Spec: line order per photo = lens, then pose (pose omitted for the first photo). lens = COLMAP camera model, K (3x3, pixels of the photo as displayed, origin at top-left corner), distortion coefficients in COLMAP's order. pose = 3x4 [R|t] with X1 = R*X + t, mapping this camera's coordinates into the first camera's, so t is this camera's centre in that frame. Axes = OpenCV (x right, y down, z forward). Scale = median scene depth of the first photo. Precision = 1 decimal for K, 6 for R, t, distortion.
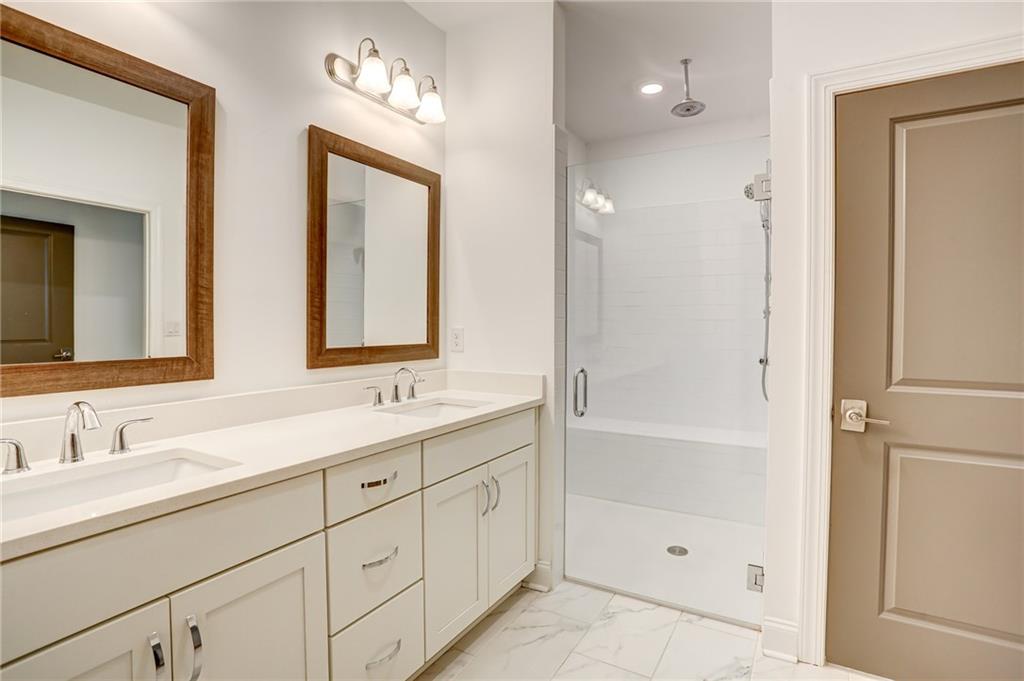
lens RADIAL K [[501.0, 0, 515.6], [0, 501.0, 337.1], [0, 0, 1]] dist [-0.073122, 0.030887]
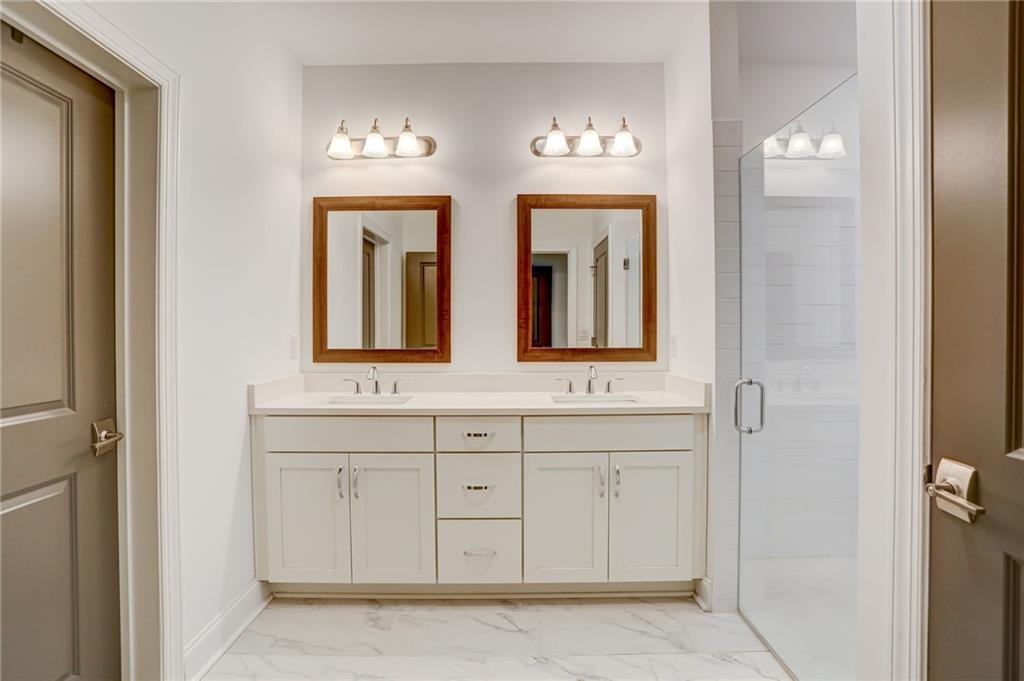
lens RADIAL K [[501.0, 0, 522.7], [0, 501.0, 333.2], [0, 0, 1]] dist [-0.073122, 0.030887]
pose [[0.519777, 0.002644, -0.854298, 0.842477], [-0.018353, 0.999799, -0.008072, -0.007659], [0.854105, 0.019874, 0.519721, 0.243643]]
